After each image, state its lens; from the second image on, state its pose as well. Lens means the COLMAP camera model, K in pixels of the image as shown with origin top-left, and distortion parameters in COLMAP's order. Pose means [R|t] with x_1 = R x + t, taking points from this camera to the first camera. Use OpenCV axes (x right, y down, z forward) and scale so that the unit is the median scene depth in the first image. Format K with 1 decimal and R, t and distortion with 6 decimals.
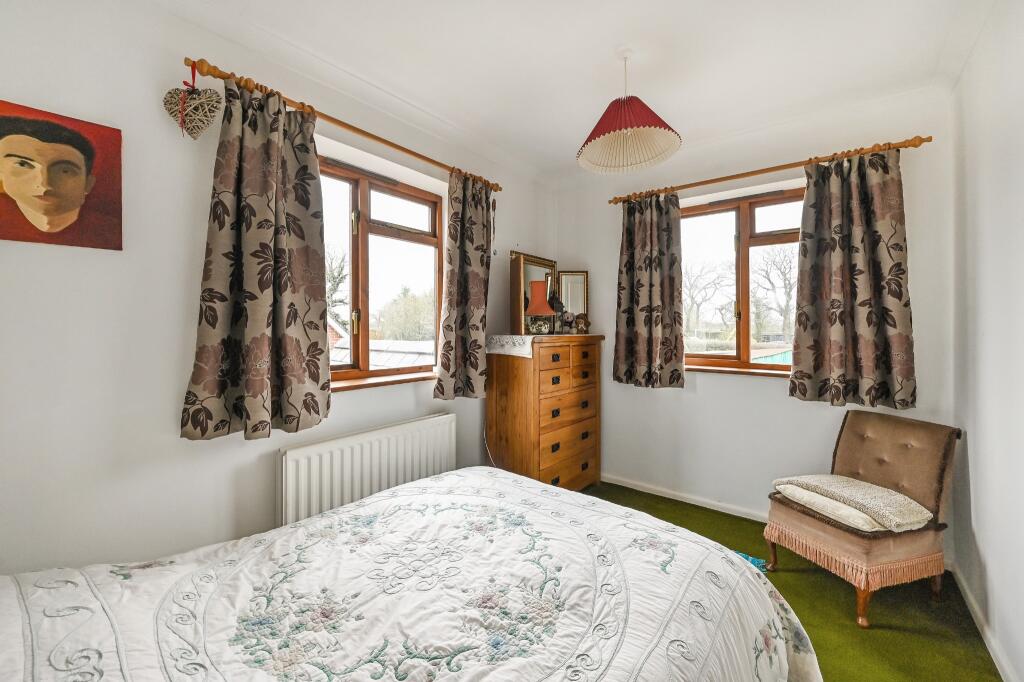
lens RADIAL K [[415.4, 0, 513.2], [0, 415.4, 323.5], [0, 0, 1]] dist [-0.001253, -0.000091]
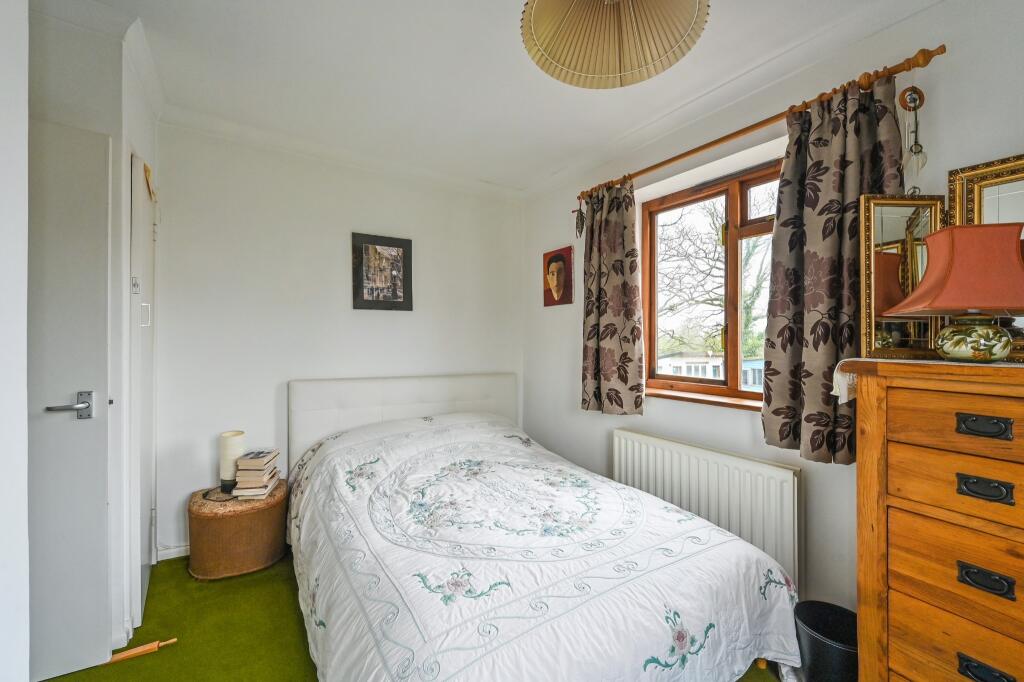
lens RADIAL K [[420.5, 0, 512.0], [0, 420.5, 341.0], [0, 0, 1]] dist [-0.001548, -0.000120]
pose [[-0.322672, -0.006338, -0.946490, 1.018469], [-0.010390, 0.999941, -0.003153, 0.019693], [0.946454, 0.008817, -0.322719, 1.244392]]
